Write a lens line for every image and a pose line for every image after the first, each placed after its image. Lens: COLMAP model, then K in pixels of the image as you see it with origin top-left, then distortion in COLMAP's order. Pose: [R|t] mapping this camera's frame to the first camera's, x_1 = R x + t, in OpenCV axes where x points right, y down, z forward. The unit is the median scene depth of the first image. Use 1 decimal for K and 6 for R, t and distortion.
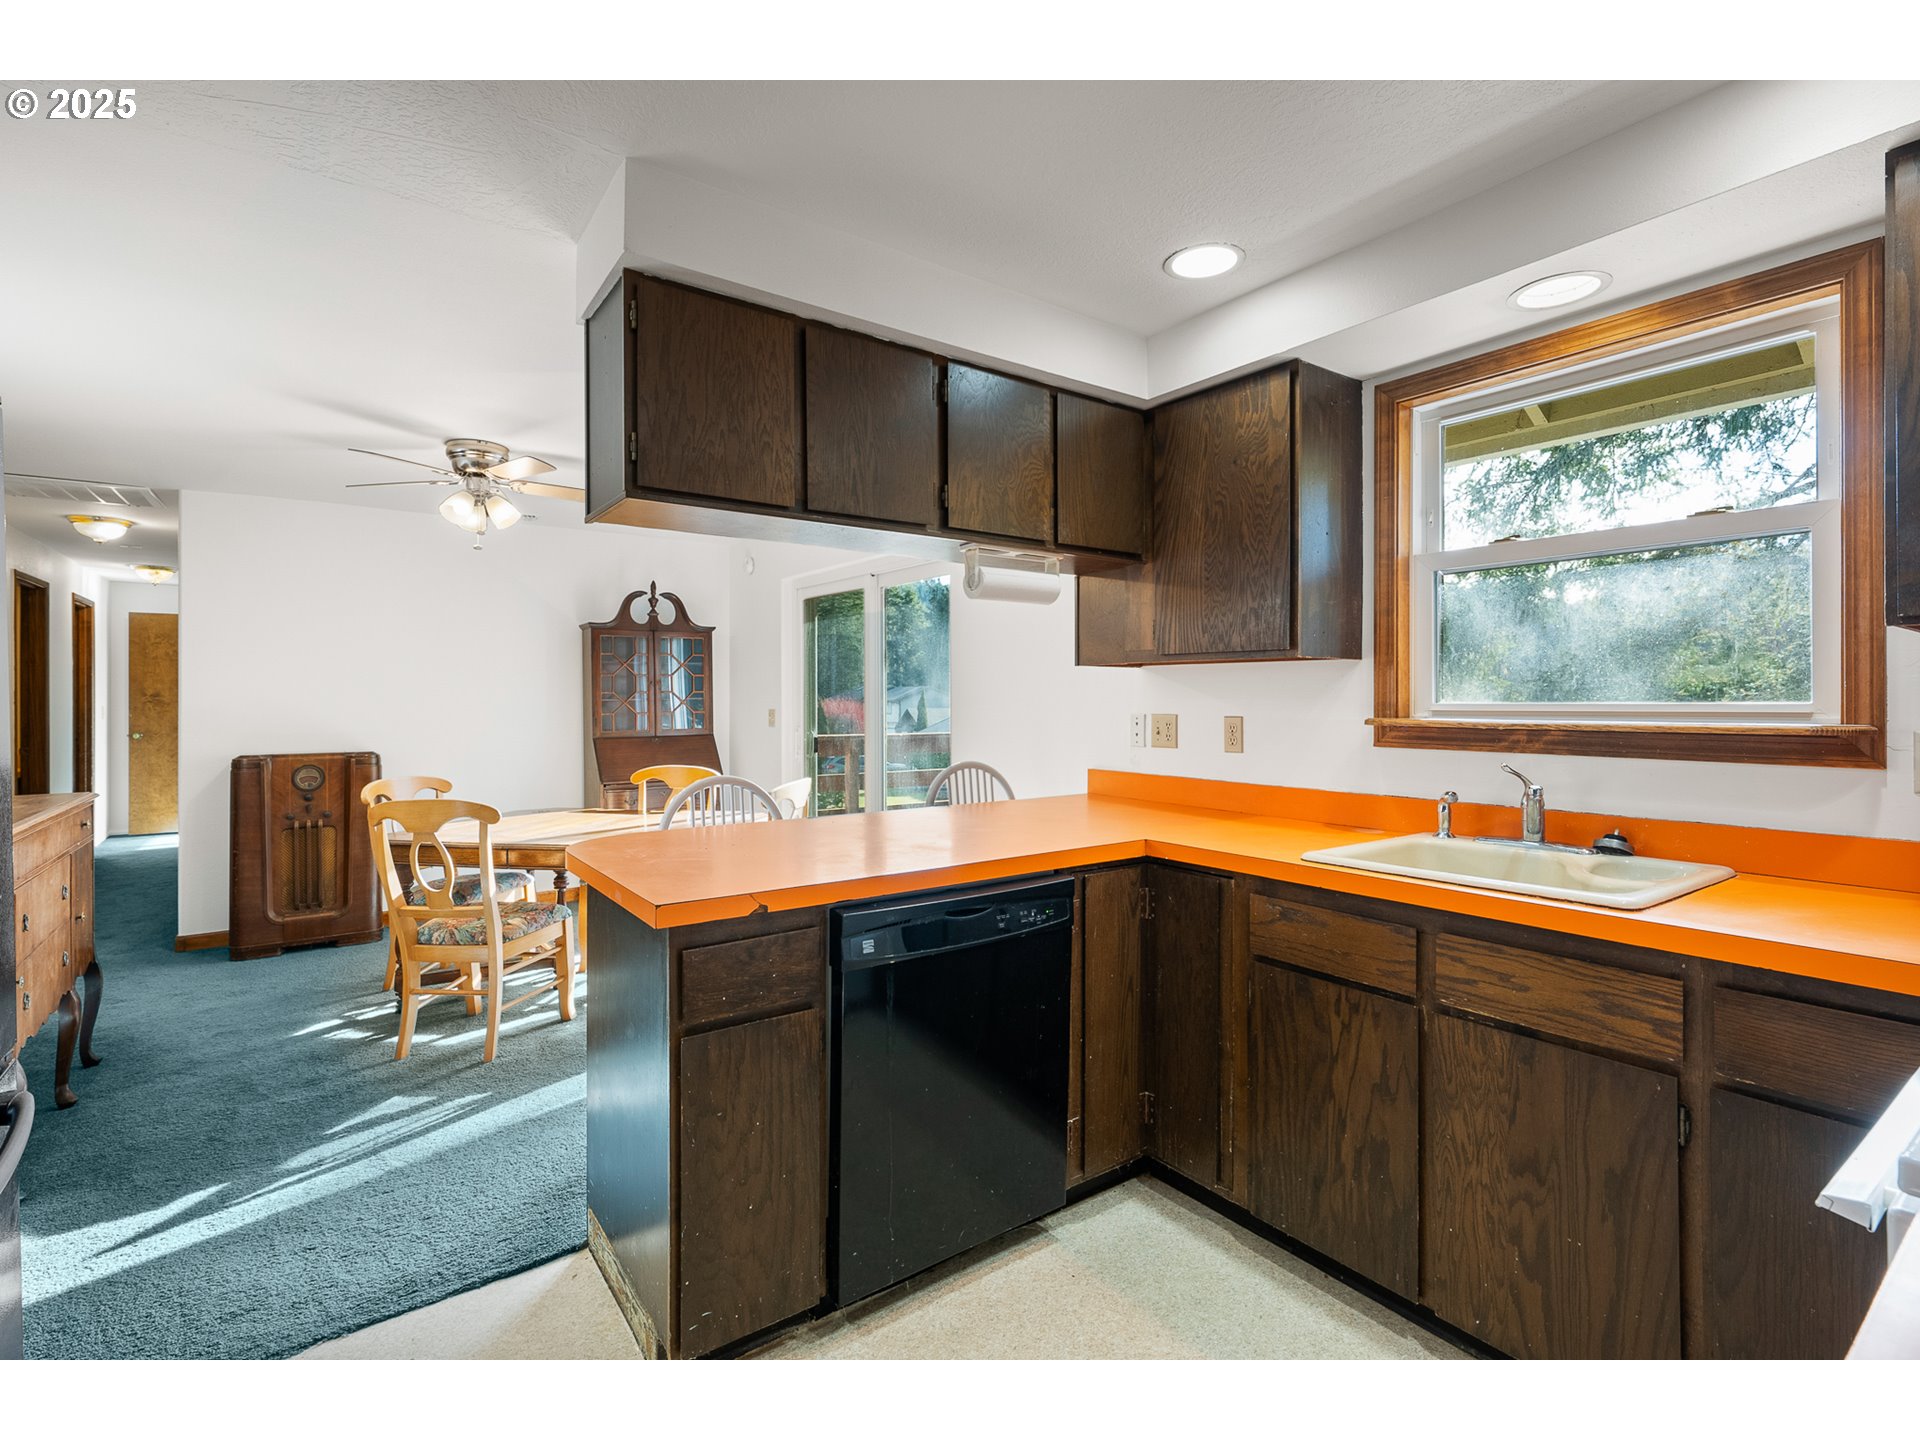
lens RADIAL K [[899.3, 0, 970.2], [0, 899.3, 692.4], [0, 0, 1]] dist [-0.000275, -0.000391]
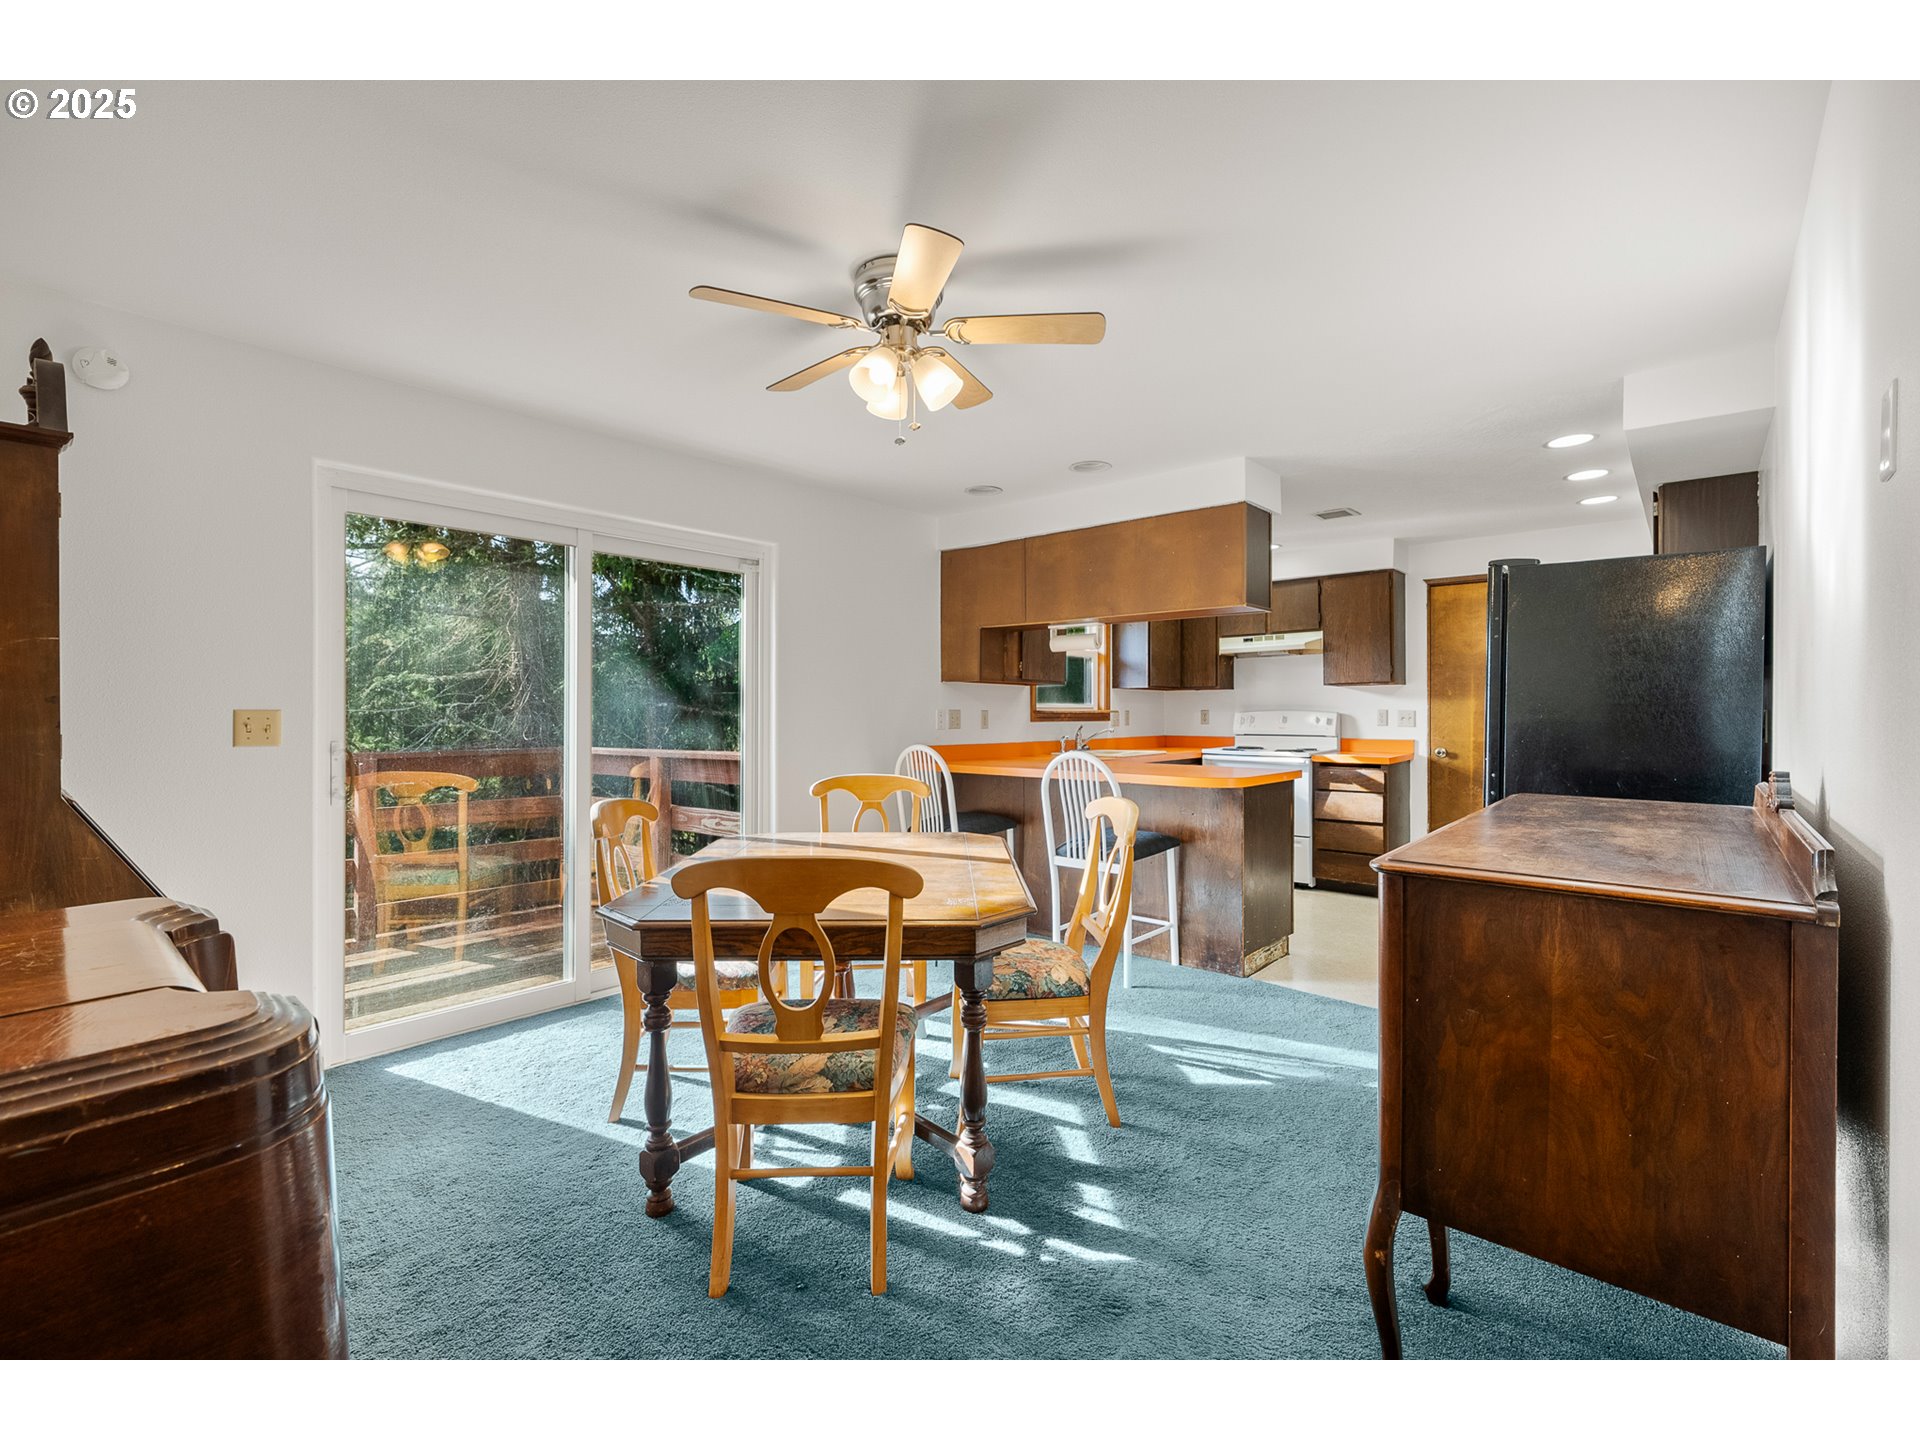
lens RADIAL K [[846.8, 0, 962.9], [0, 846.8, 716.5], [0, 0, 1]] dist [-0.000192, -0.000039]
pose [[-0.223291, -0.002362, 0.974749, -2.166453], [-0.008131, 0.999967, 0.000560, 0.056776], [-0.974718, -0.007801, -0.223303, 2.097980]]
